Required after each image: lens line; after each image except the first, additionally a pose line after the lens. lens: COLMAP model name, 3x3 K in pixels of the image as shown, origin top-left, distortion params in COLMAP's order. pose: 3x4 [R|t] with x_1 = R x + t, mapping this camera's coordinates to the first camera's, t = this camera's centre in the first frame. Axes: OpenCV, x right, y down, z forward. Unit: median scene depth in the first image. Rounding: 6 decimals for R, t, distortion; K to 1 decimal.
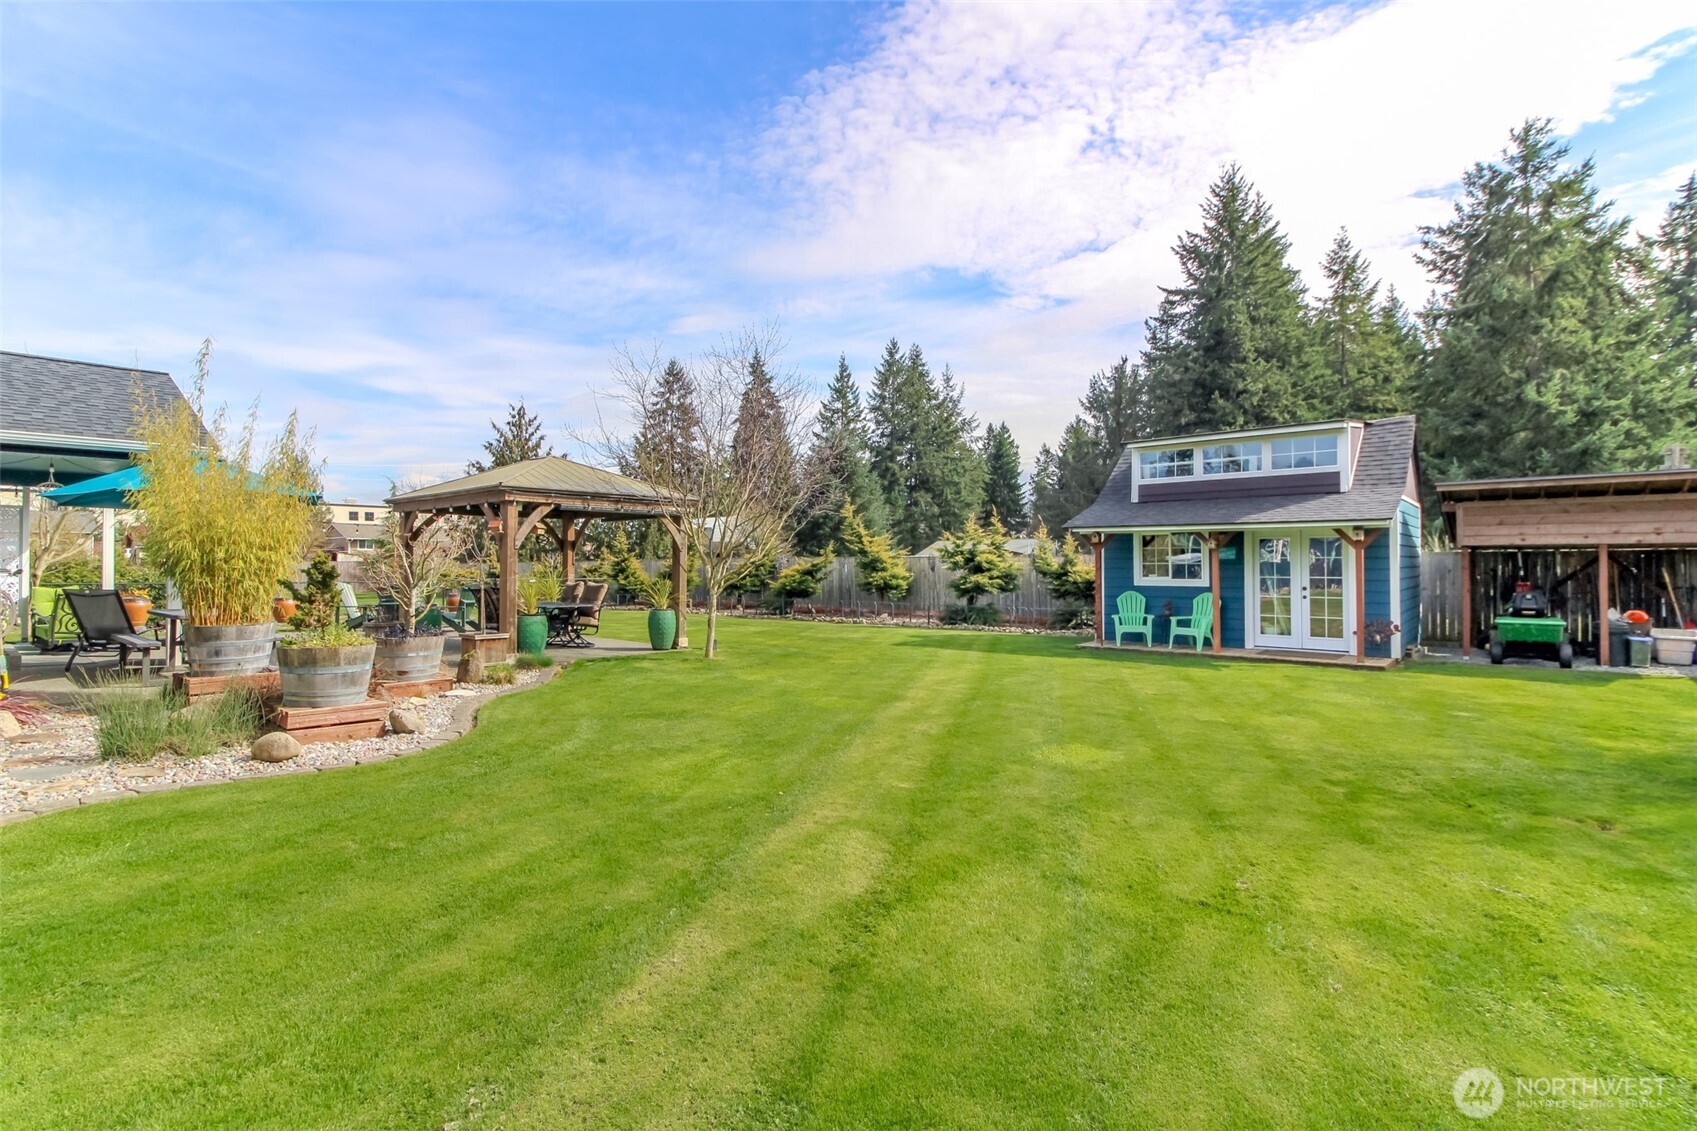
lens RADIAL K [[776.2, 0, 860.3], [0, 776.2, 553.9], [0, 0, 1]] dist [0.009759, -0.008724]
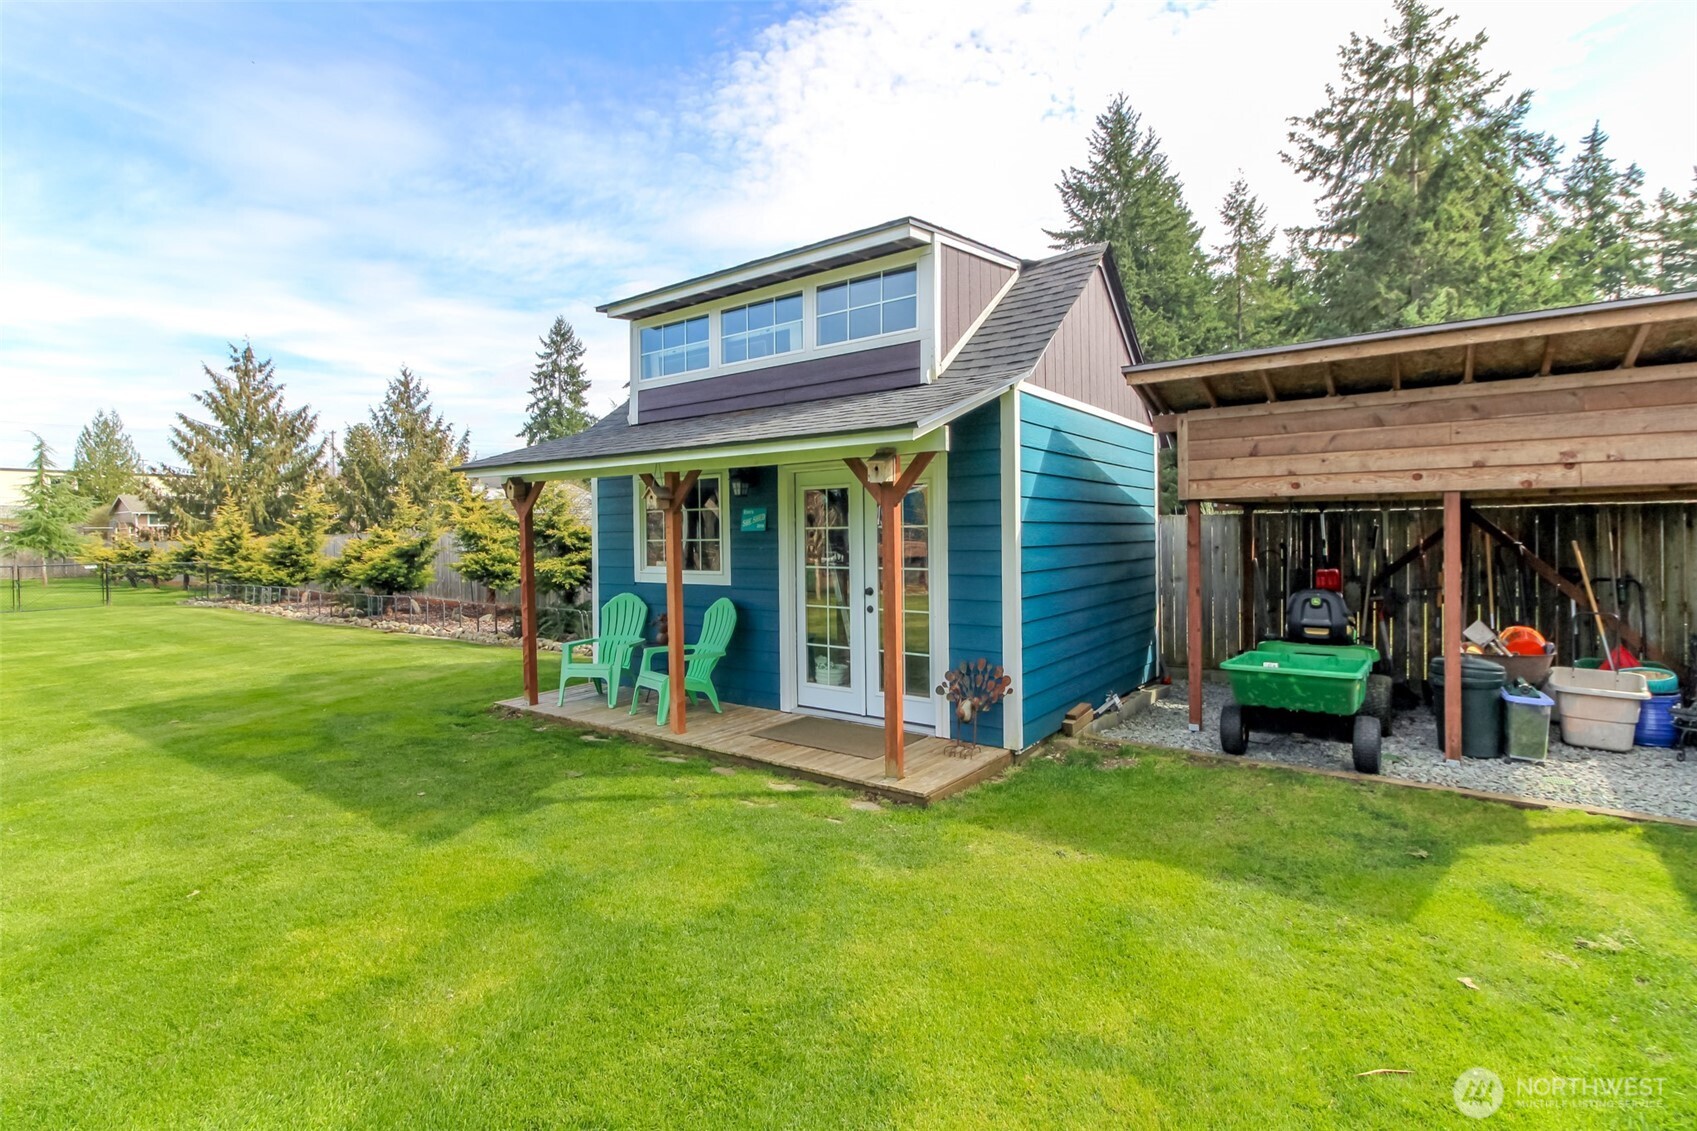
lens RADIAL K [[776.2, 0, 855.7], [0, 776.2, 543.1], [0, 0, 1]] dist [0.009759, -0.008724]
pose [[0.997802, -0.009223, 0.065622, 0.229346], [0.007768, 0.999719, 0.022381, 0.001795], [-0.065810, -0.021822, 0.997594, 0.225904]]
